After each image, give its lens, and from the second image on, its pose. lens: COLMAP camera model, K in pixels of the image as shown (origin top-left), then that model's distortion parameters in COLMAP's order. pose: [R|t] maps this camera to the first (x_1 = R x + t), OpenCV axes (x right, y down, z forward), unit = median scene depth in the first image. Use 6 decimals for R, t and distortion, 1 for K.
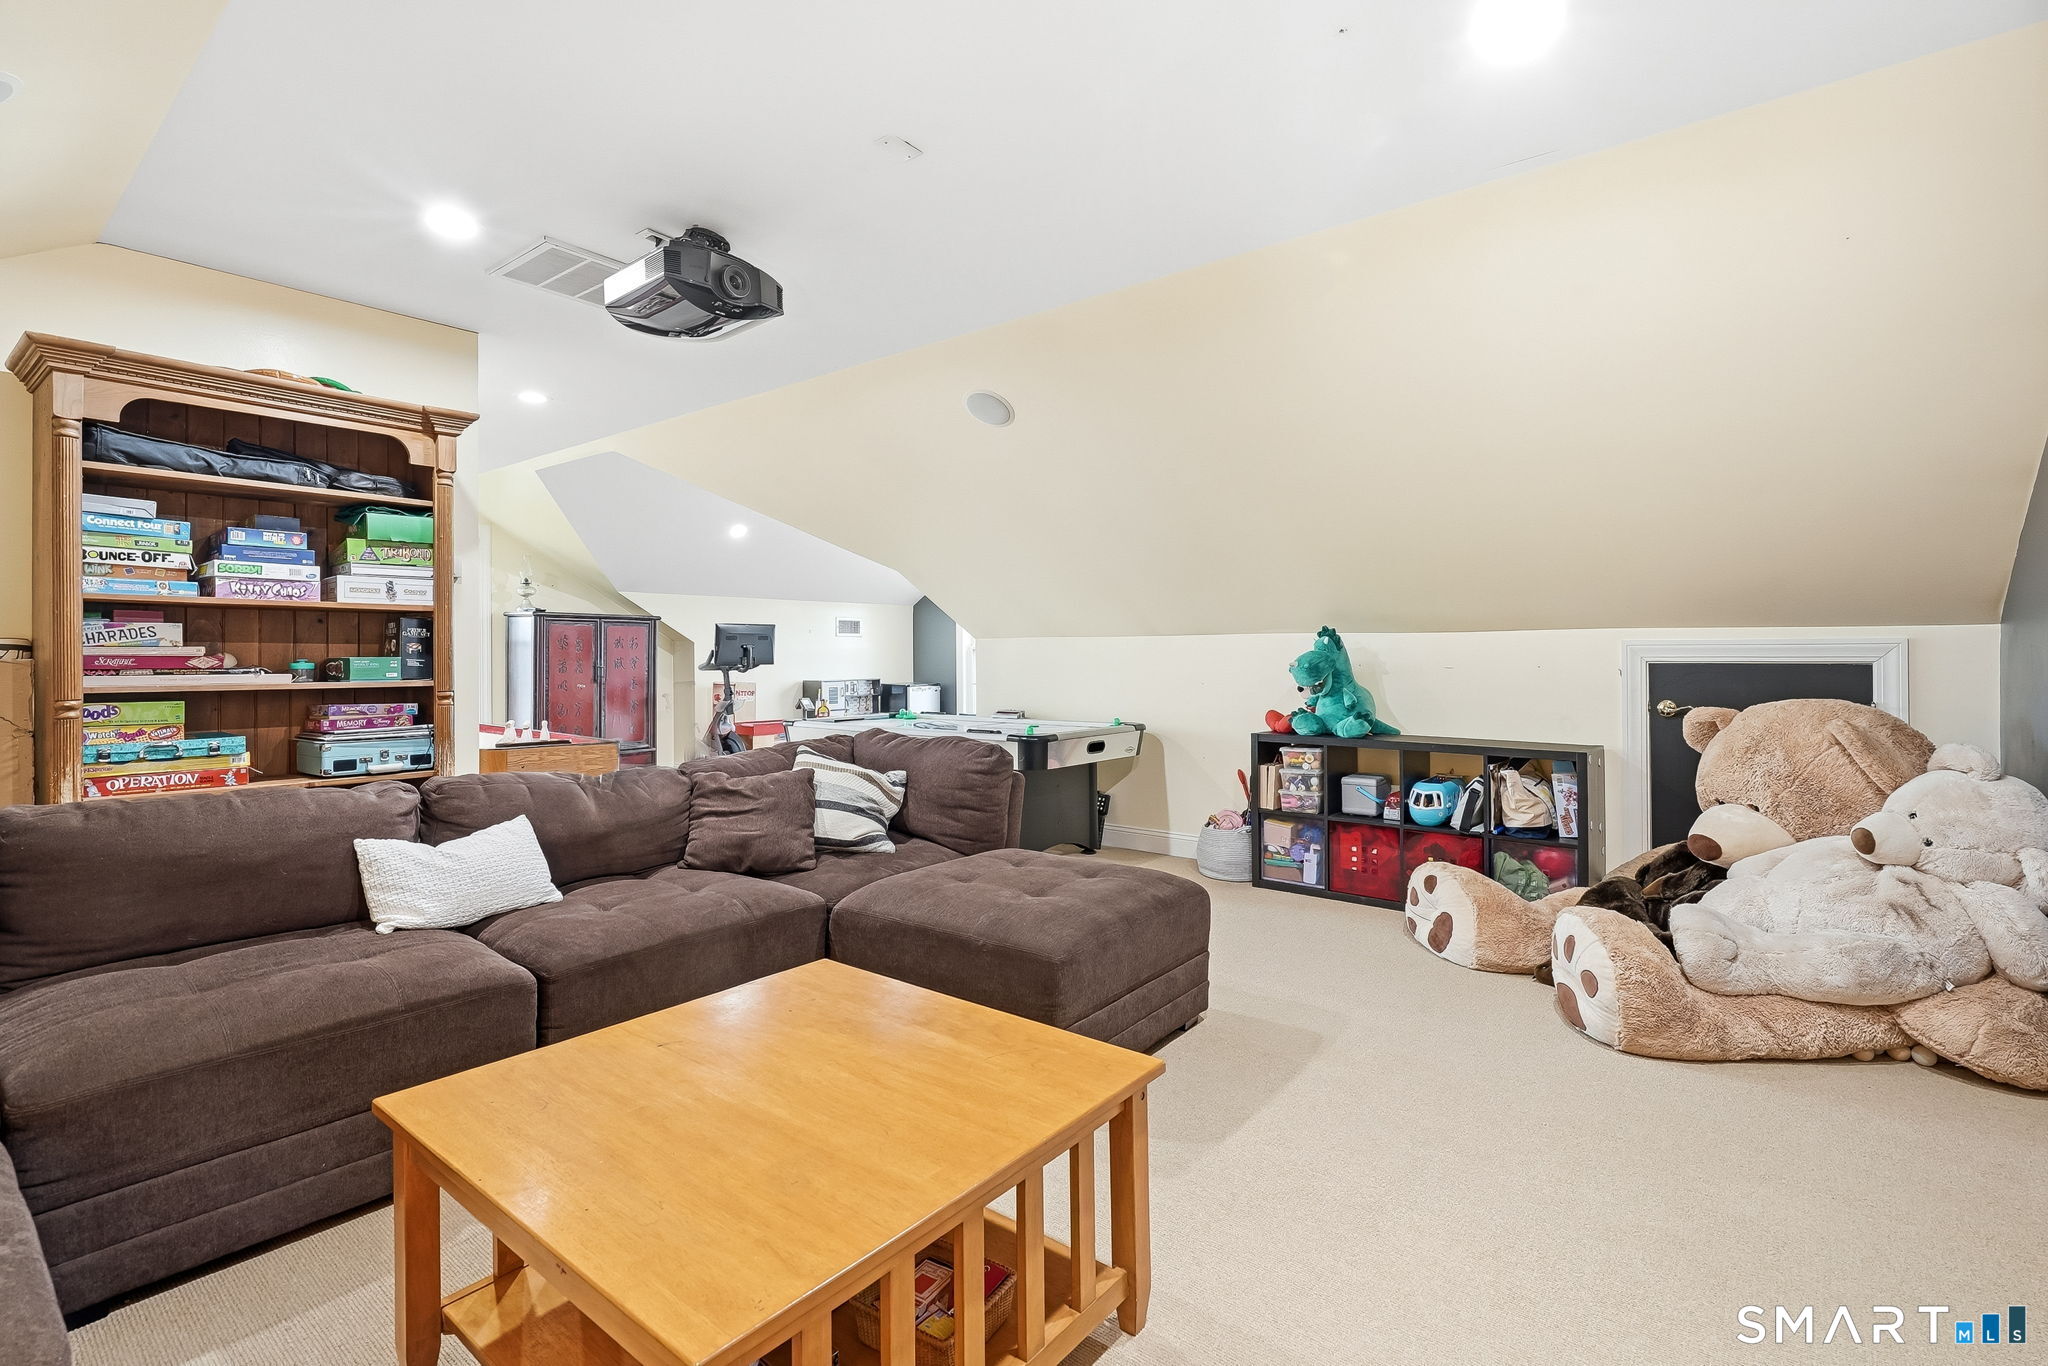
lens RADIAL K [[978.9, 0, 983.5], [0, 978.9, 637.2], [0, 0, 1]] dist [-0.000200, -0.000535]
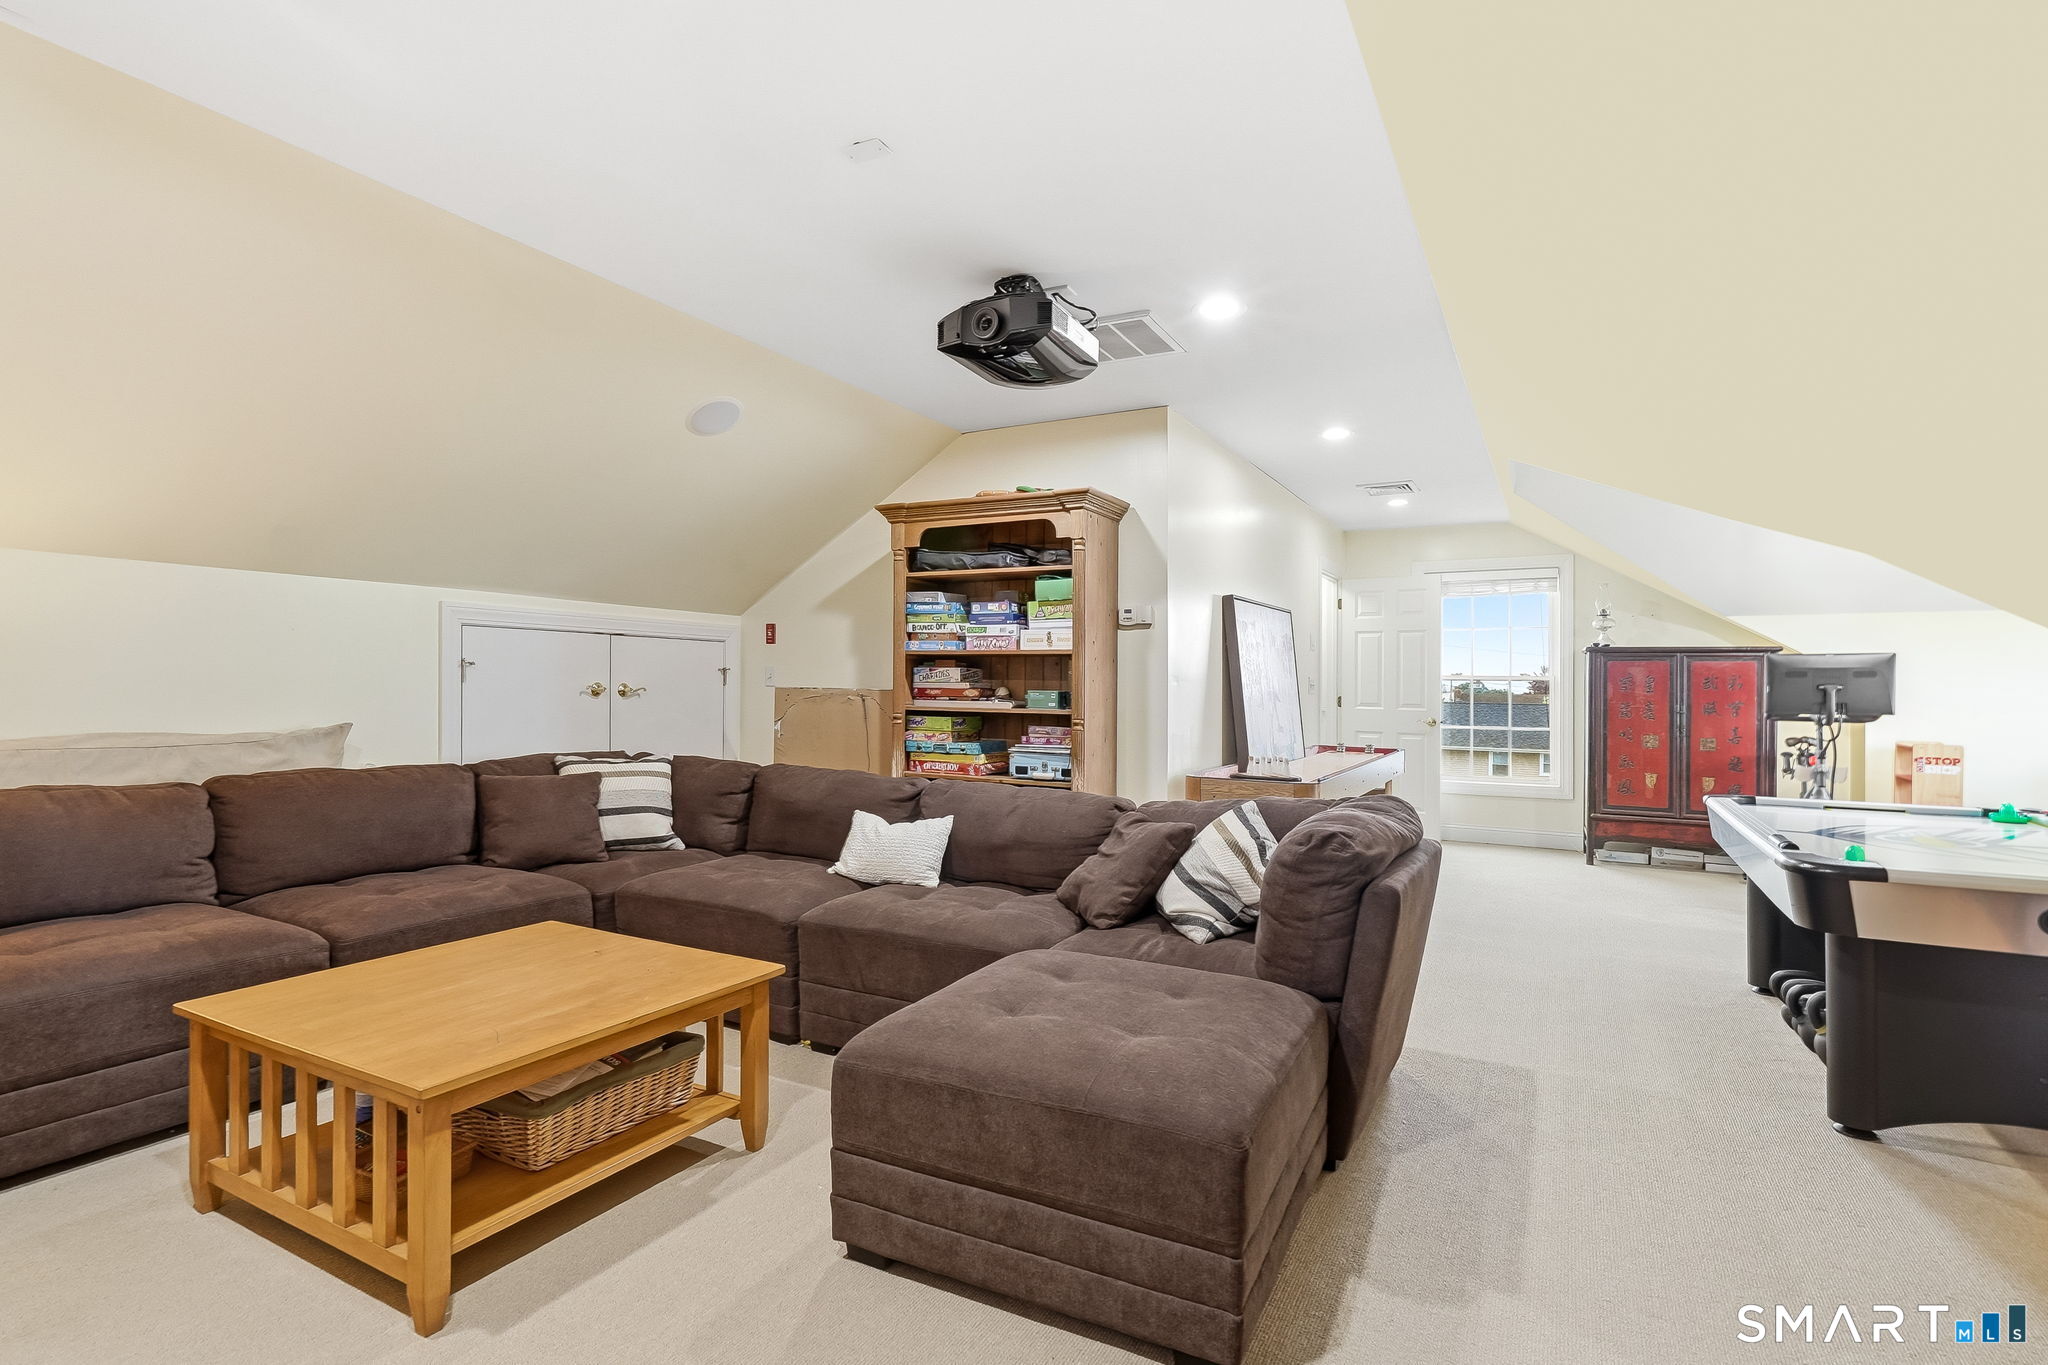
lens RADIAL K [[978.9, 0, 1026.6], [0, 978.9, 691.7], [0, 0, 1]] dist [-0.000200, -0.000535]
pose [[0.198906, 0.005612, -0.980002, 0.692878], [0.003857, 0.999971, 0.006509, 0.013957], [0.980011, -0.005074, 0.198879, 0.762369]]
